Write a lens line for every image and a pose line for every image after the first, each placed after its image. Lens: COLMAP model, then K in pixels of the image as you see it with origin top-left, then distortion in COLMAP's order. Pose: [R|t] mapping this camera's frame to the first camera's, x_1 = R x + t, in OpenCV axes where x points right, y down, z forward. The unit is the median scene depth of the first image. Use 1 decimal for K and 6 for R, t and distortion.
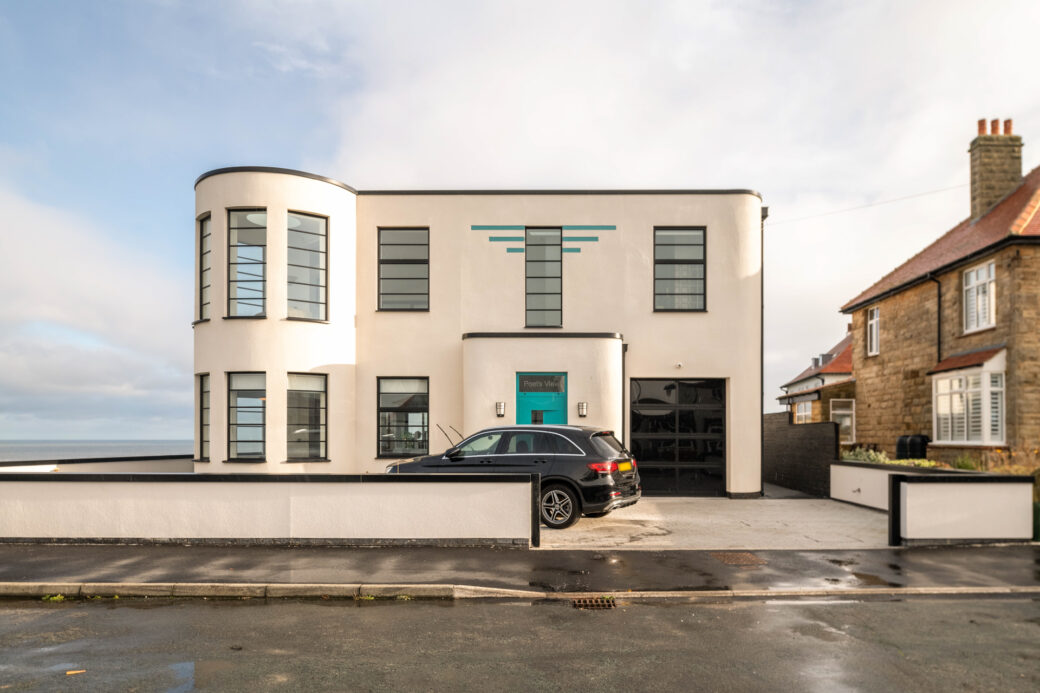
lens RADIAL K [[720.3, 0, 537.0], [0, 720.3, 452.1], [0, 0, 1]] dist [-0.002514, -0.046498]
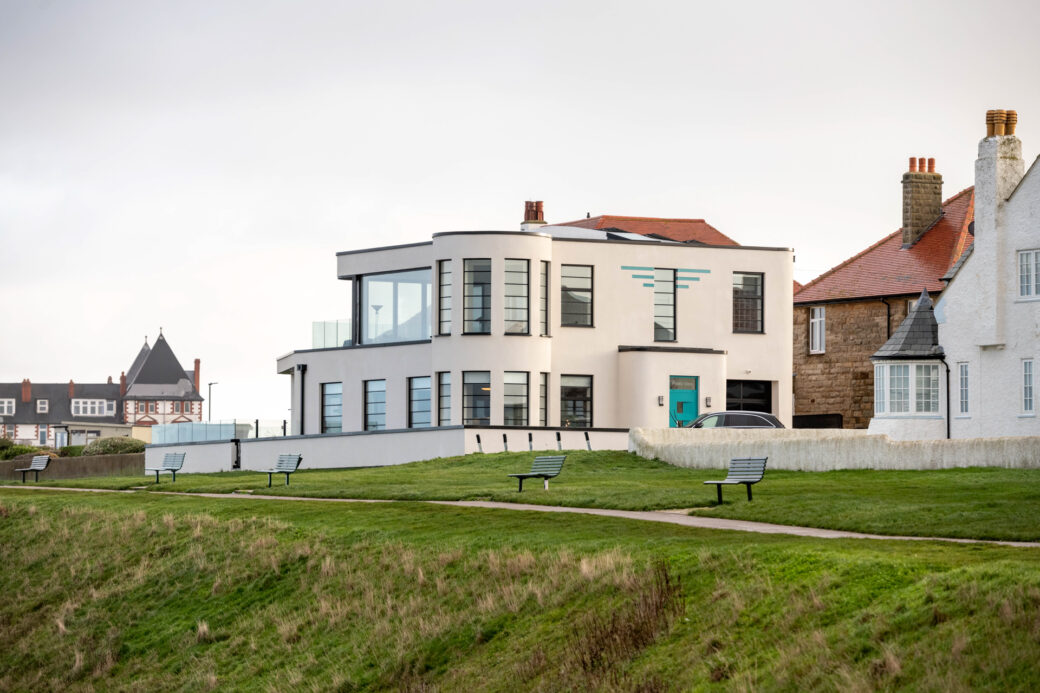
lens RADIAL K [[4530.1, 0, 520.0], [0, 4530.1, 346.5], [0, 0, 1]] dist [0.738641, -1.818975]
pose [[0.848035, 0.023554, 0.529416, -3.896720], [0.012598, 0.997833, -0.064573, 0.317522], [-0.529790, 0.061430, 0.845901, -5.003142]]
